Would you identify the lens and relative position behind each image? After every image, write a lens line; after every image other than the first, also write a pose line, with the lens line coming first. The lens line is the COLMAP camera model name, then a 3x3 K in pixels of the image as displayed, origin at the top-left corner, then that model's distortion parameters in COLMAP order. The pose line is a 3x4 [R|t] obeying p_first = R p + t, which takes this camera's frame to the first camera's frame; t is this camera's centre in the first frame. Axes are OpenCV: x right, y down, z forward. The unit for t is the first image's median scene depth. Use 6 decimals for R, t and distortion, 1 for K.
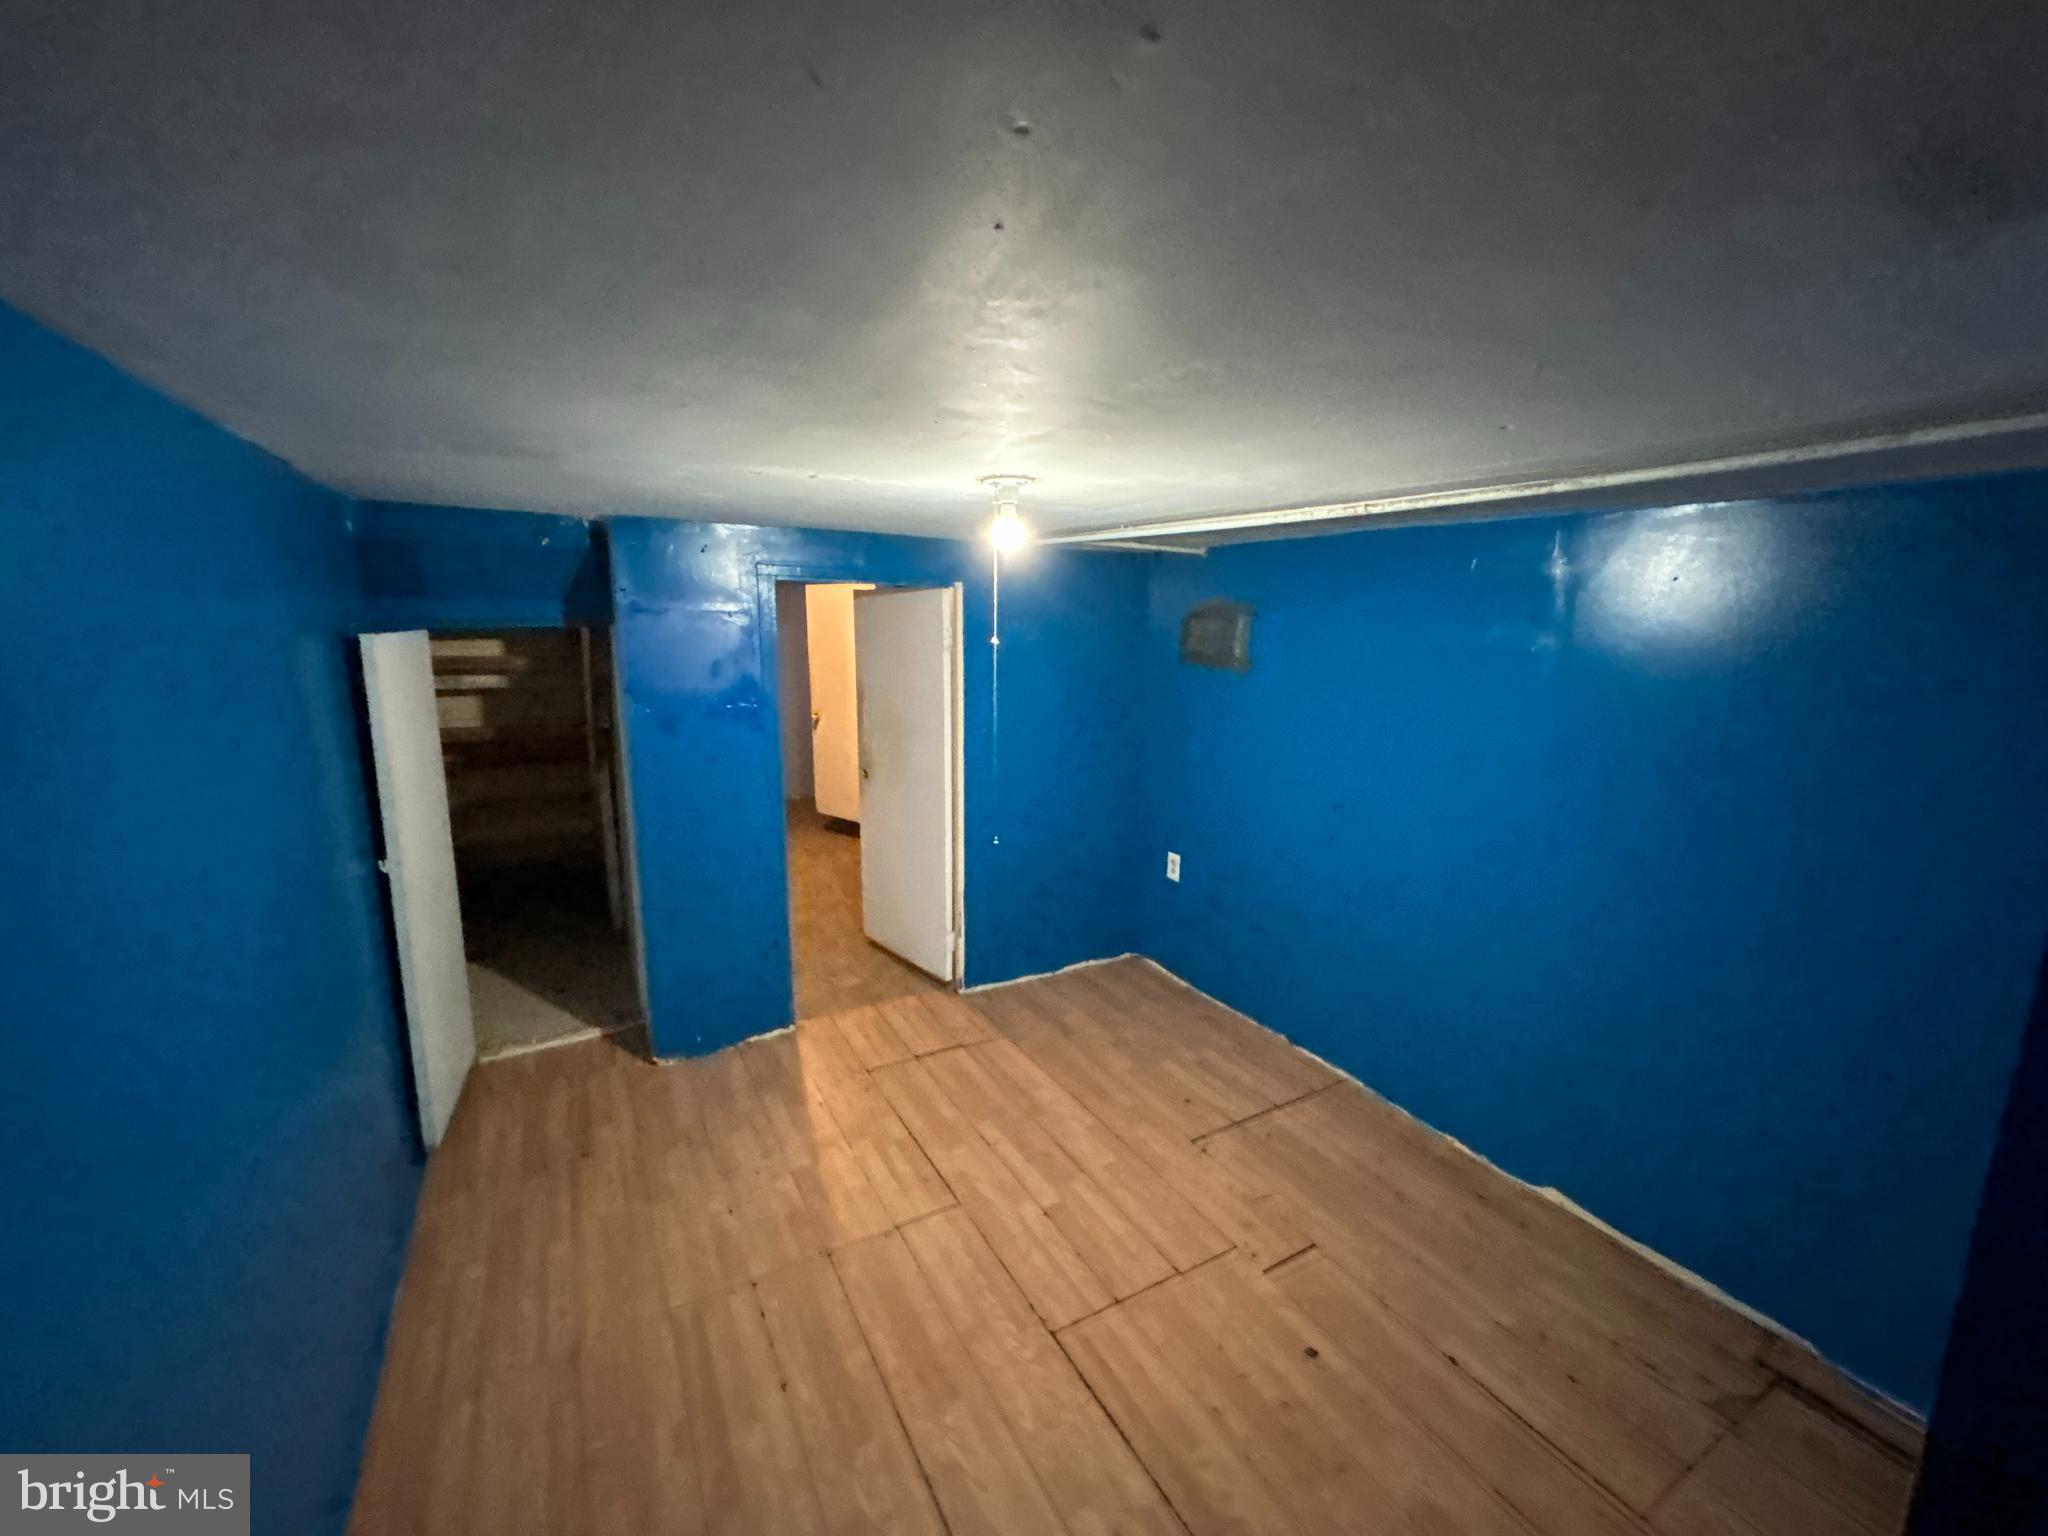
lens RADIAL K [[823.6, 0, 1031.8], [0, 823.6, 761.4], [0, 0, 1]] dist [0.011768, -0.000214]
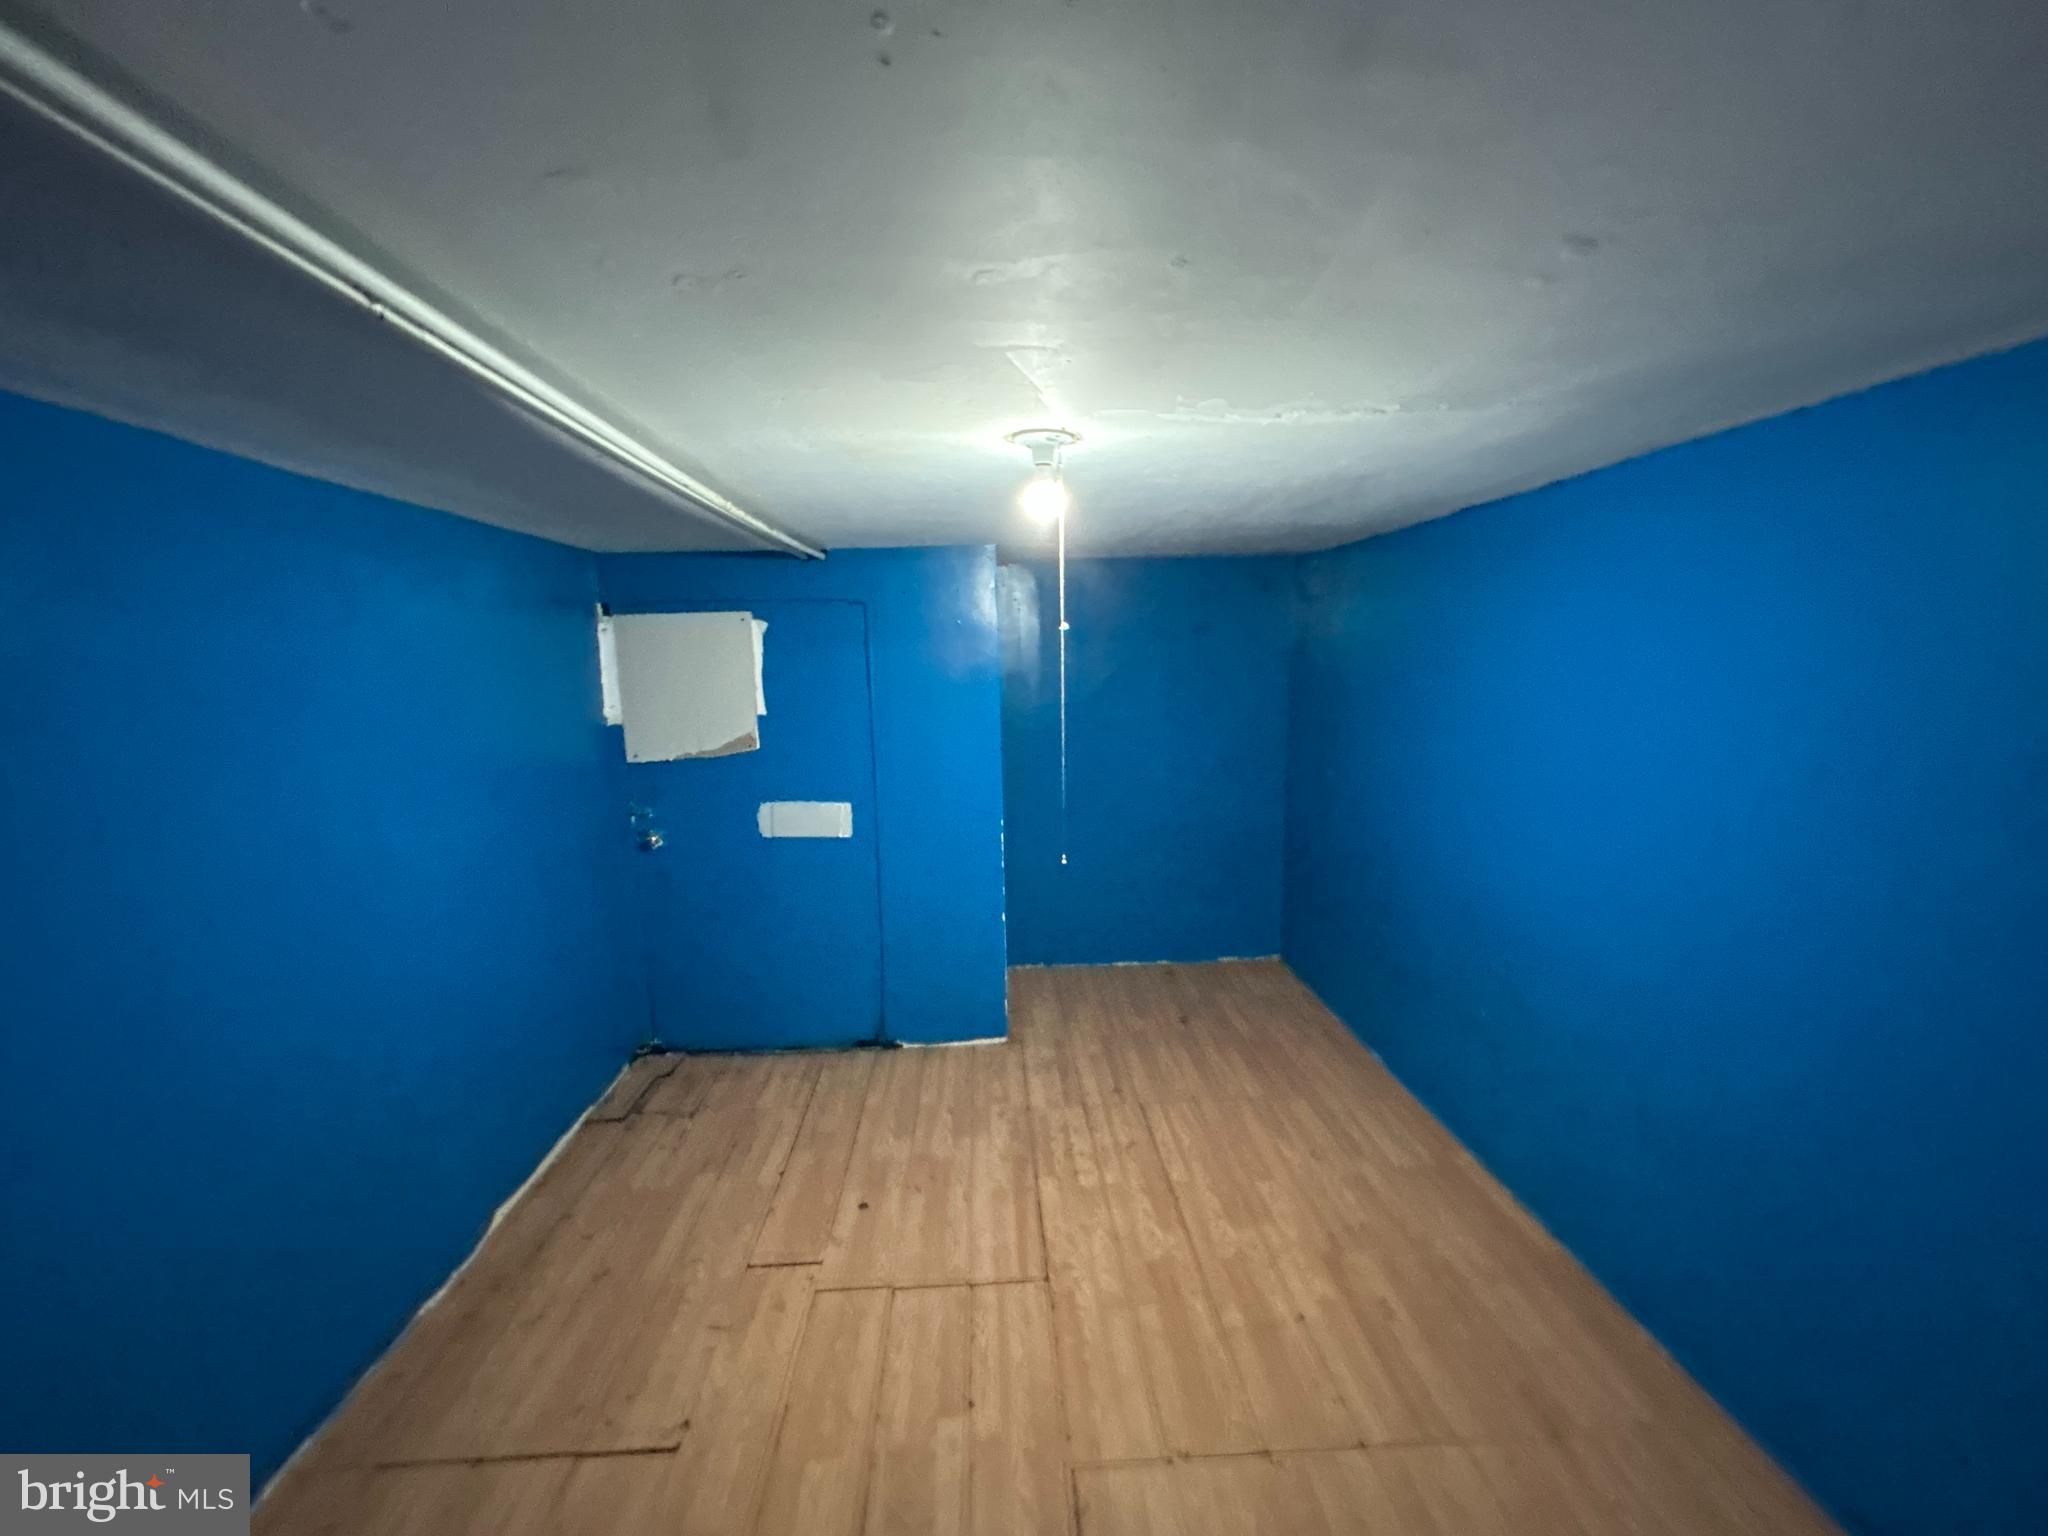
lens RADIAL K [[823.6, 0, 1032.2], [0, 823.6, 770.7], [0, 0, 1]] dist [0.011768, -0.000214]
pose [[-0.893569, -0.062209, 0.444595, -0.381109], [0.086110, 0.948212, 0.305743, -0.246997], [-0.440591, 0.311487, -0.841936, 1.663351]]
